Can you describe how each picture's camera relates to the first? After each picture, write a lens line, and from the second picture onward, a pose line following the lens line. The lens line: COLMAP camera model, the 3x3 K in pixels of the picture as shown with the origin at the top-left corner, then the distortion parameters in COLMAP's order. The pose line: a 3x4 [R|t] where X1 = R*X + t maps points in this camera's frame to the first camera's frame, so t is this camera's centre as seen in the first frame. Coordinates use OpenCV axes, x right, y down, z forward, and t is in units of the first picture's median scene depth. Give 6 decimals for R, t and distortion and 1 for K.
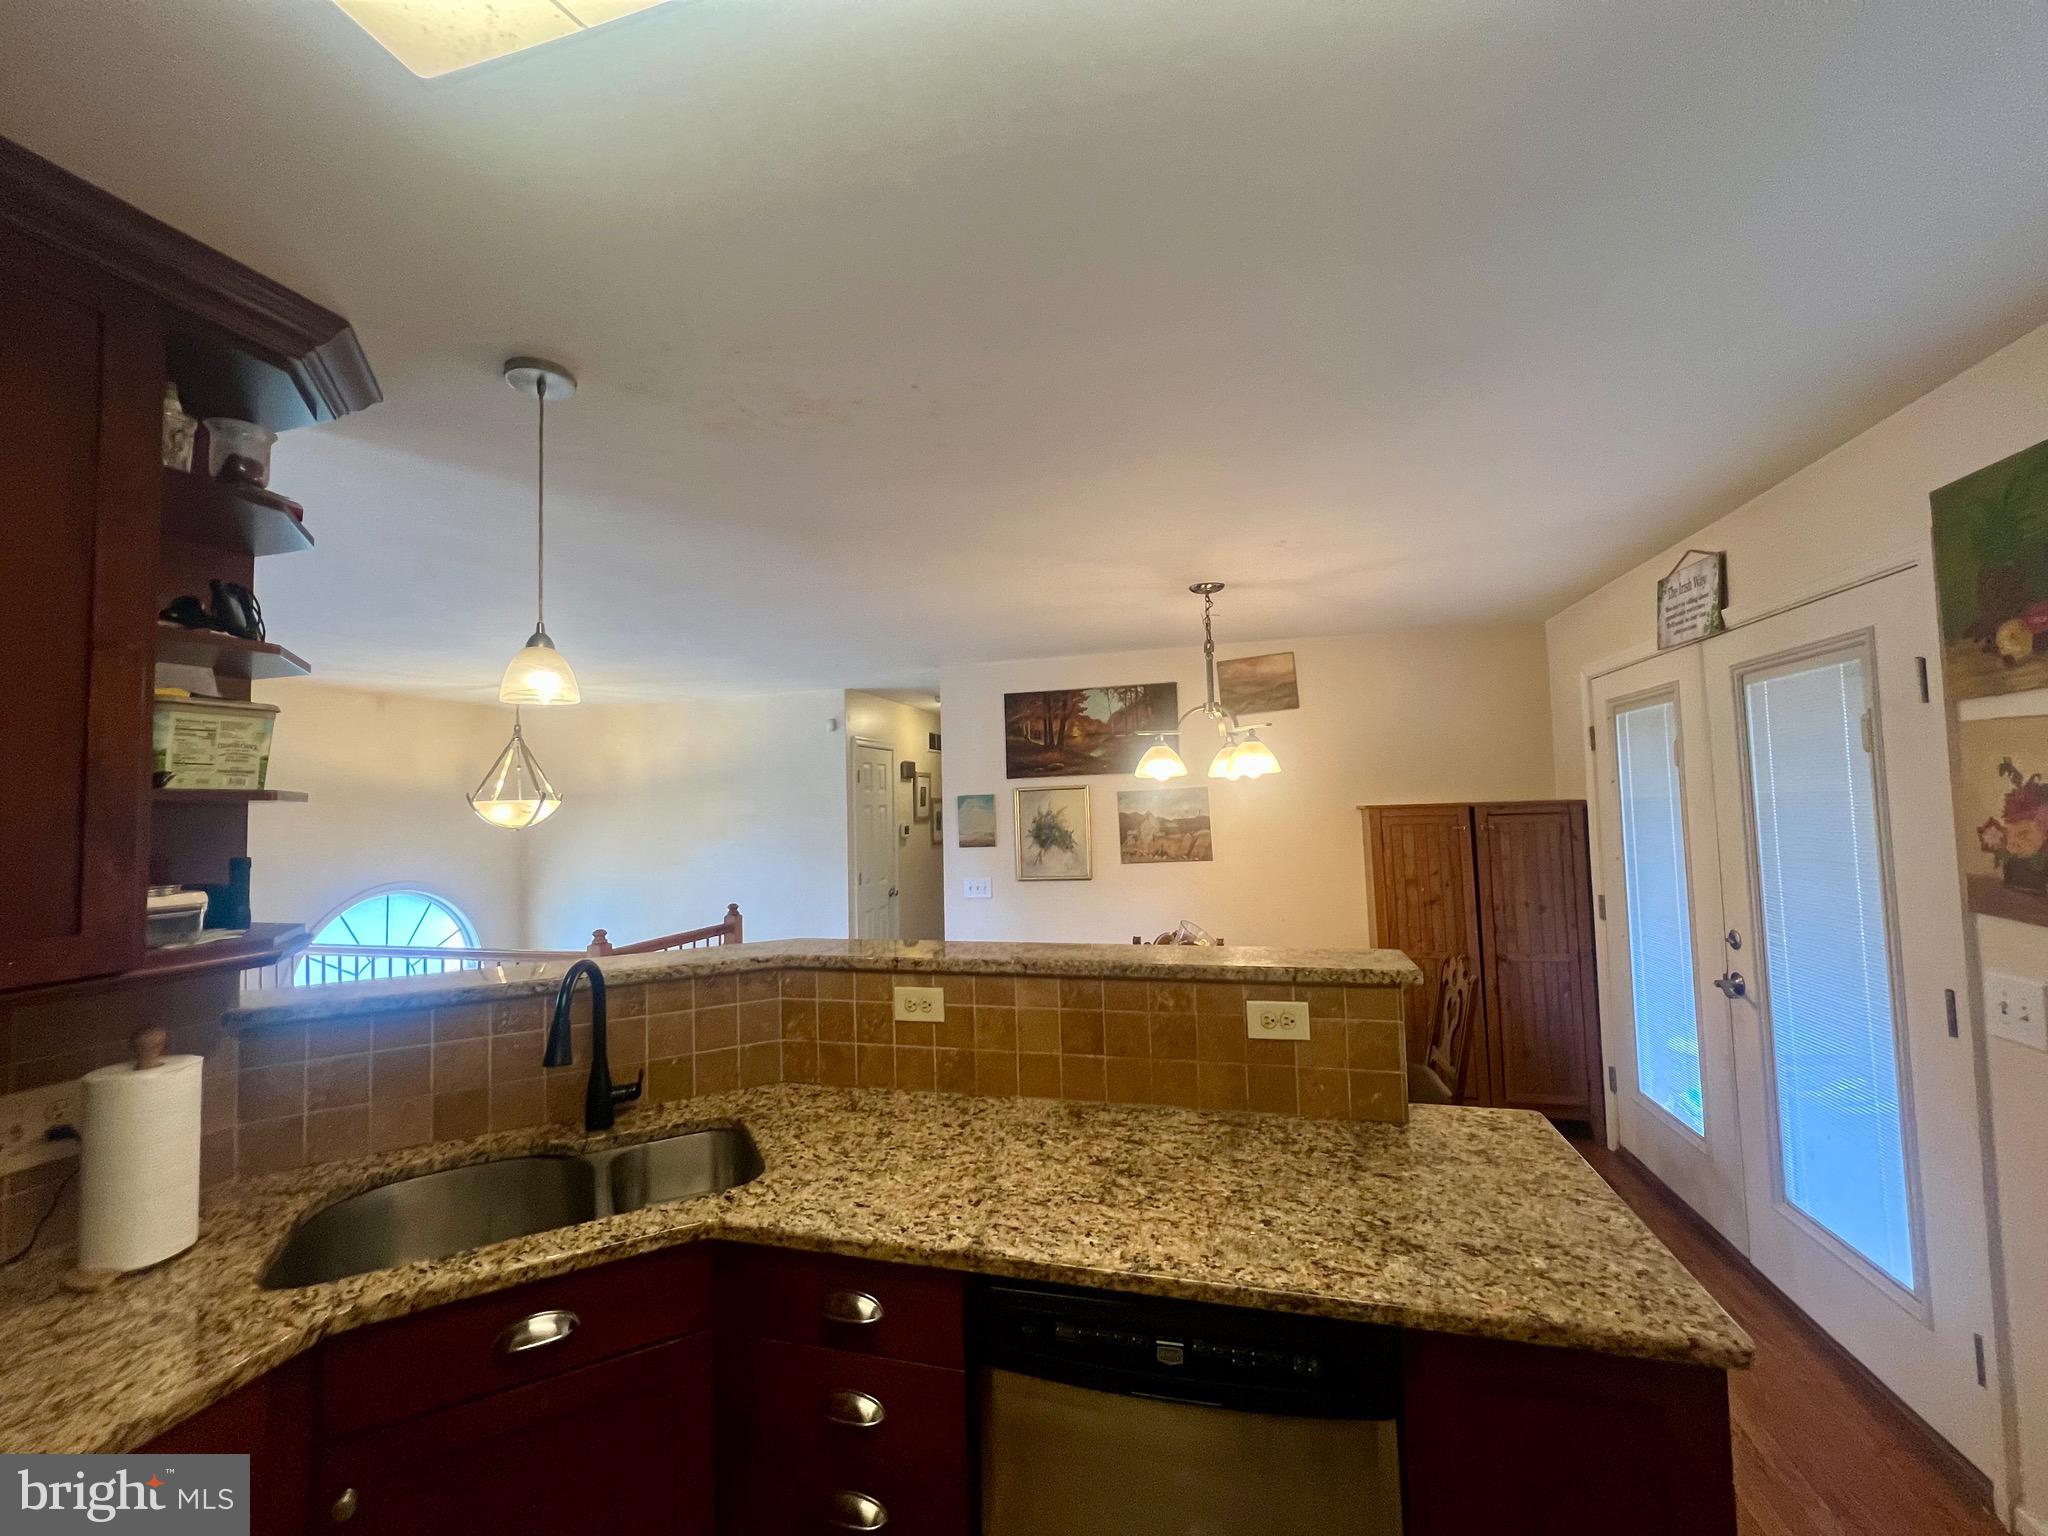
lens RADIAL K [[817.6, 0, 1023.4], [0, 817.6, 758.3], [0, 0, 1]] dist [-0.001621, 0.000367]
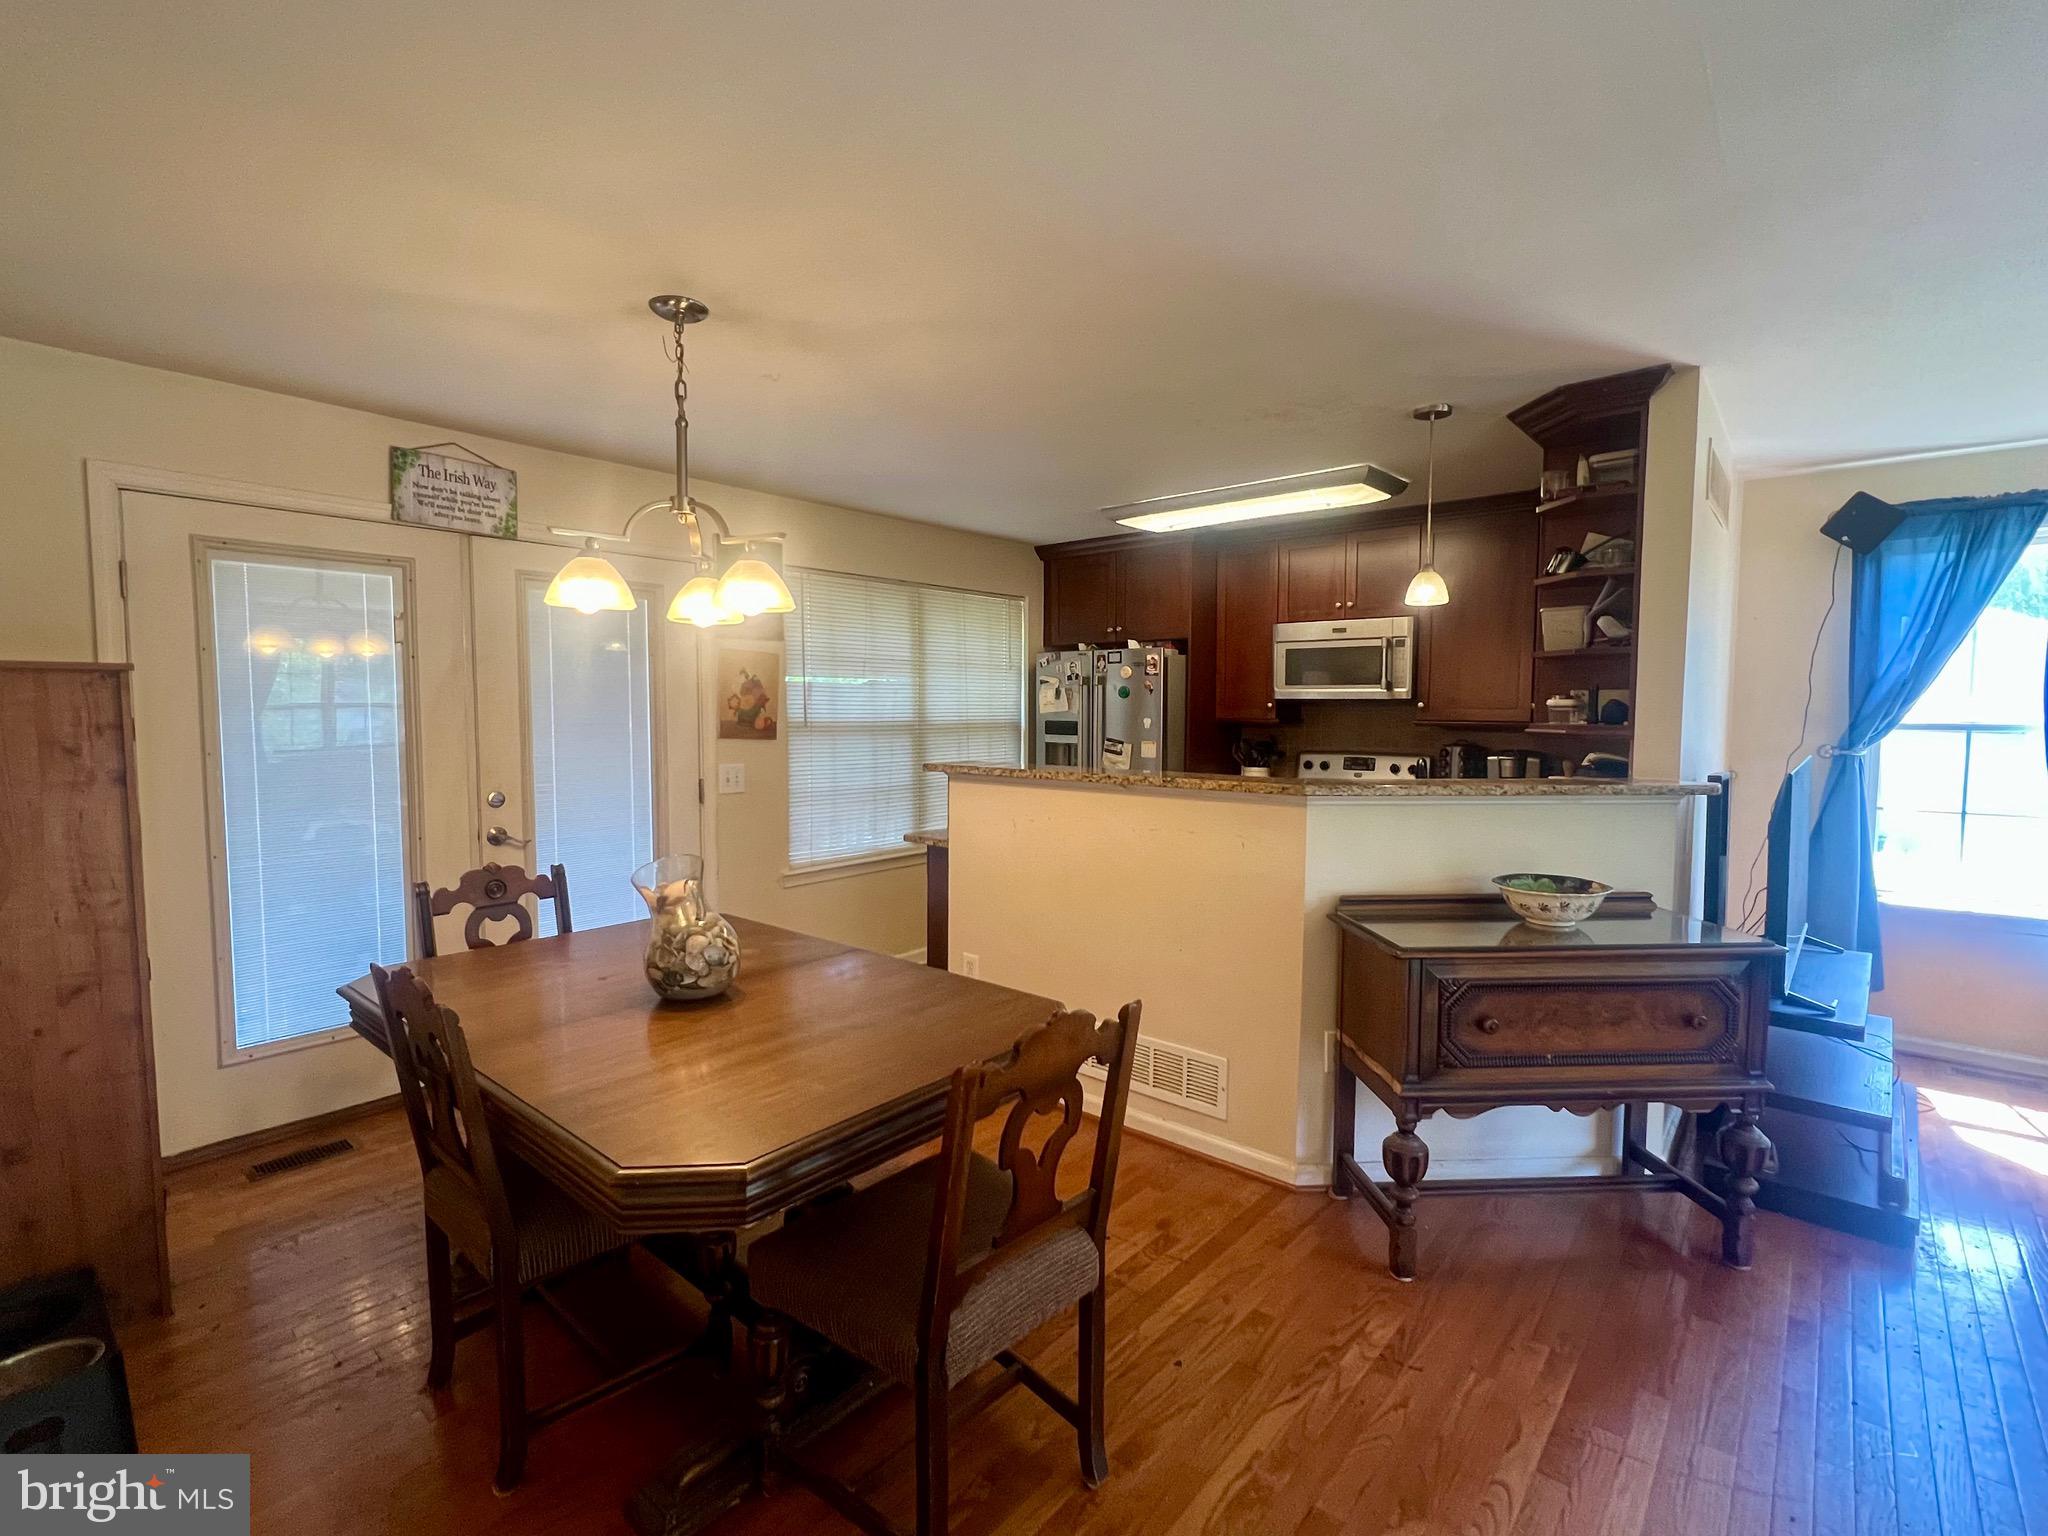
lens RADIAL K [[949.1, 0, 1022.2], [0, 949.1, 766.4], [0, 0, 1]] dist [-0.002966, 0.000708]
pose [[-0.906033, -0.003343, 0.423193, -0.595827], [-0.003272, 0.999994, 0.000895, 0.255067], [-0.423194, -0.000574, -0.906039, 2.890003]]
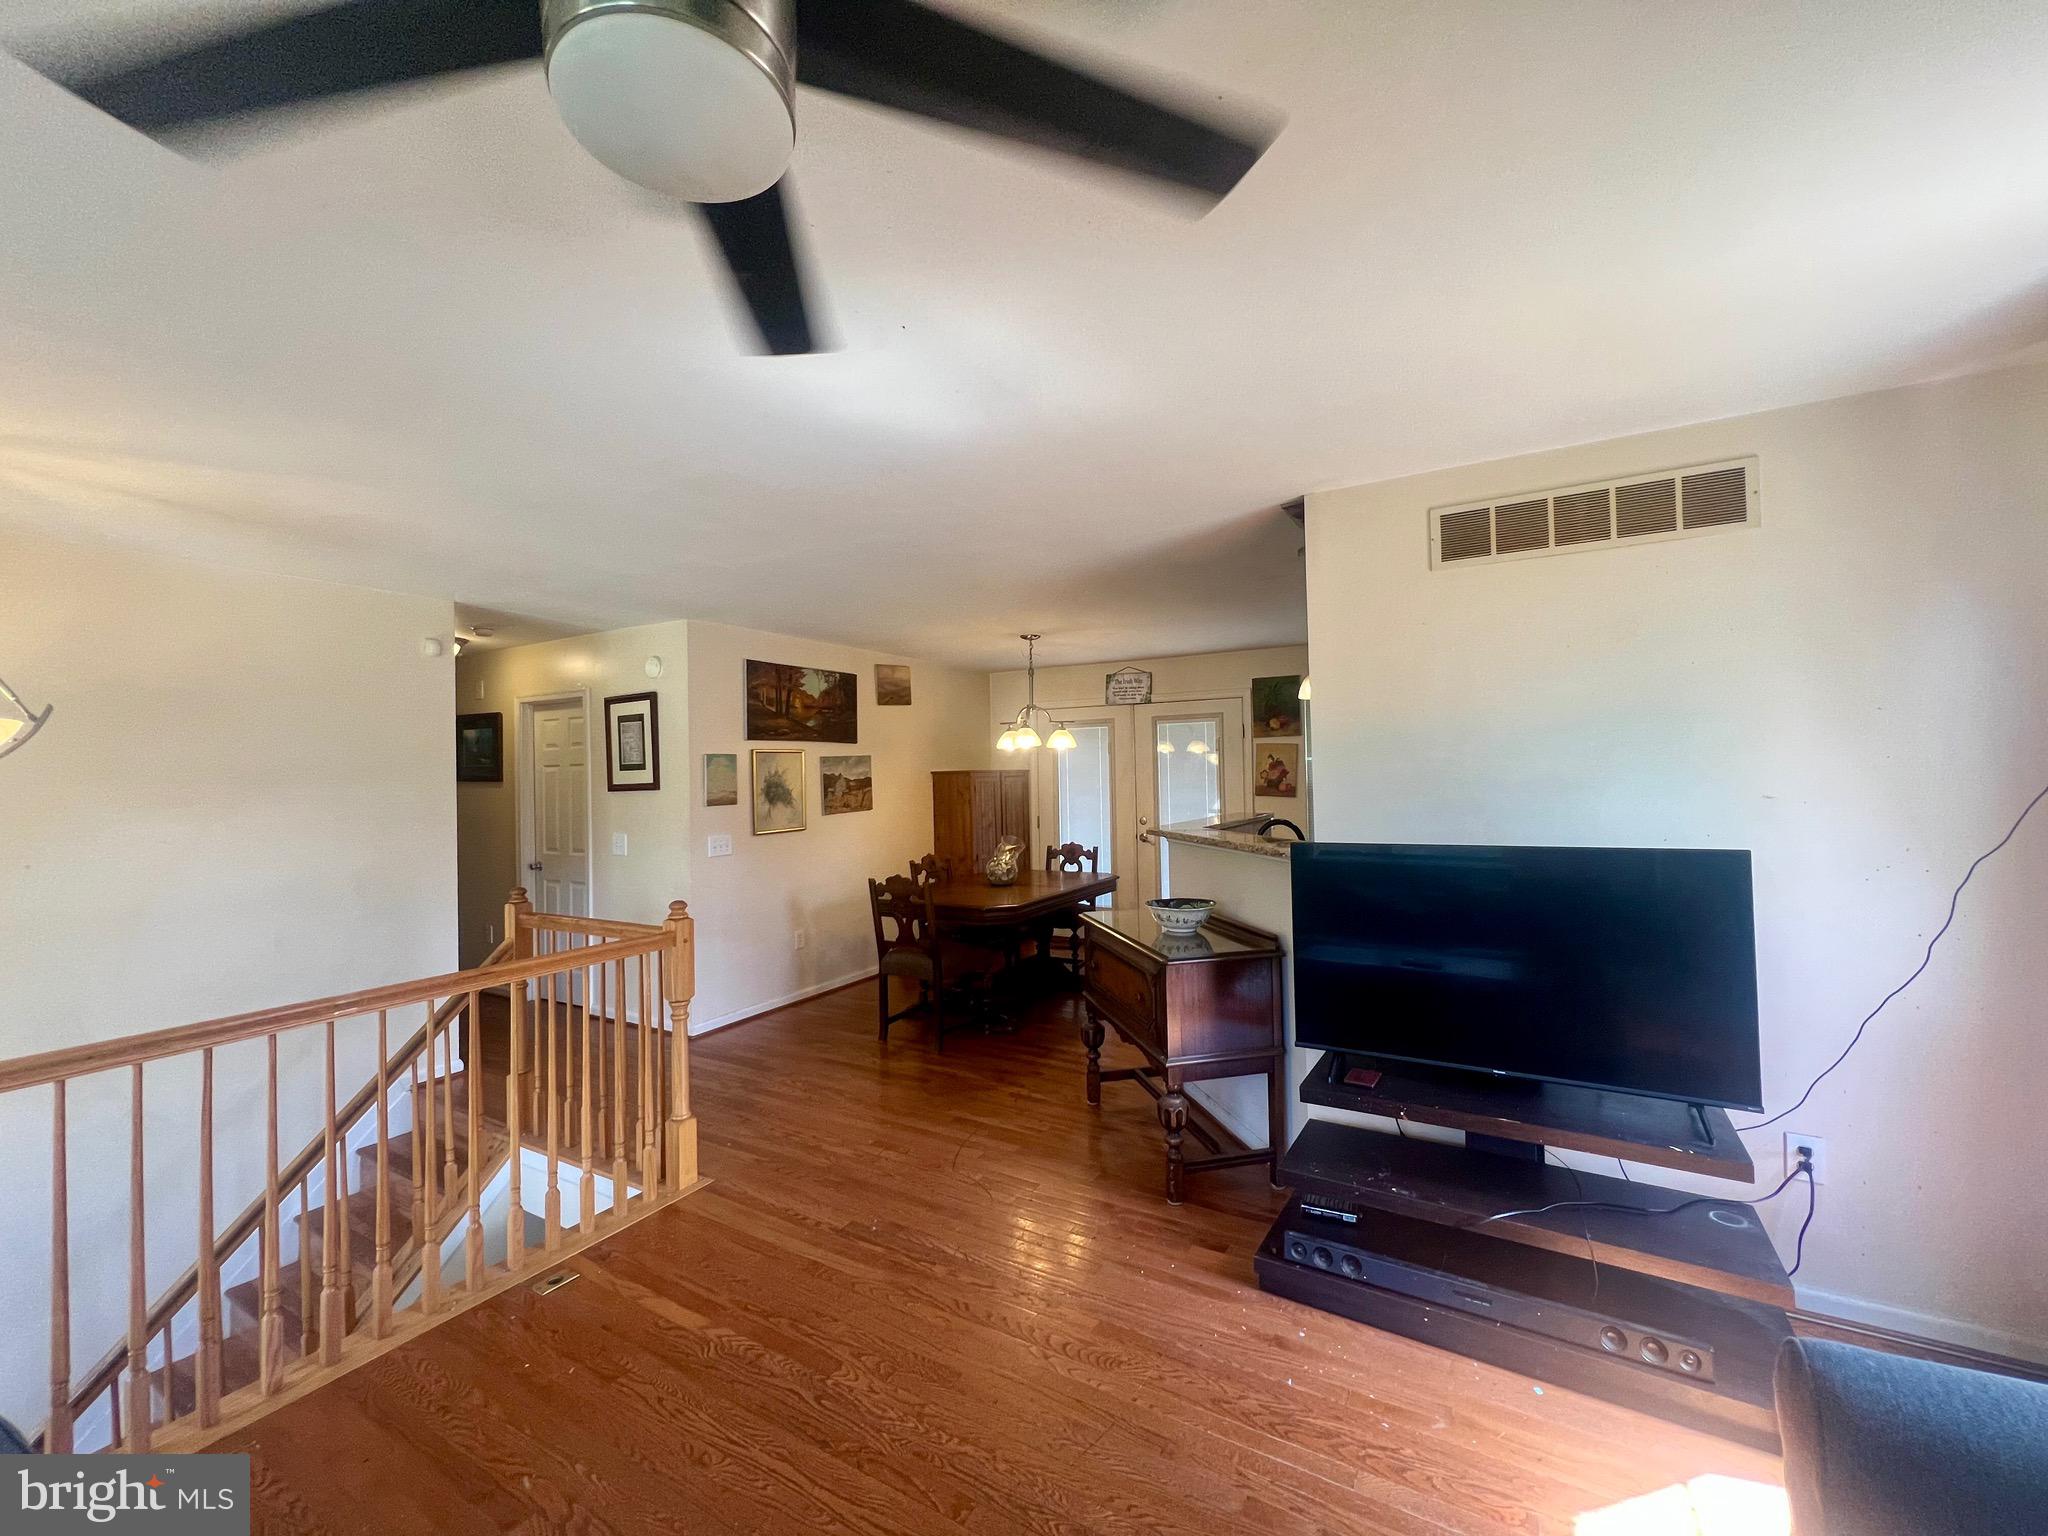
lens RADIAL K [[817.6, 0, 1027.3], [0, 817.6, 767.2], [0, 0, 1]] dist [-0.001621, 0.000367]
pose [[0.256426, 0.030185, 0.966092, -2.637740], [-0.046552, 0.998738, -0.018849, 0.176640], [-0.965442, -0.040140, 0.257508, 1.046964]]
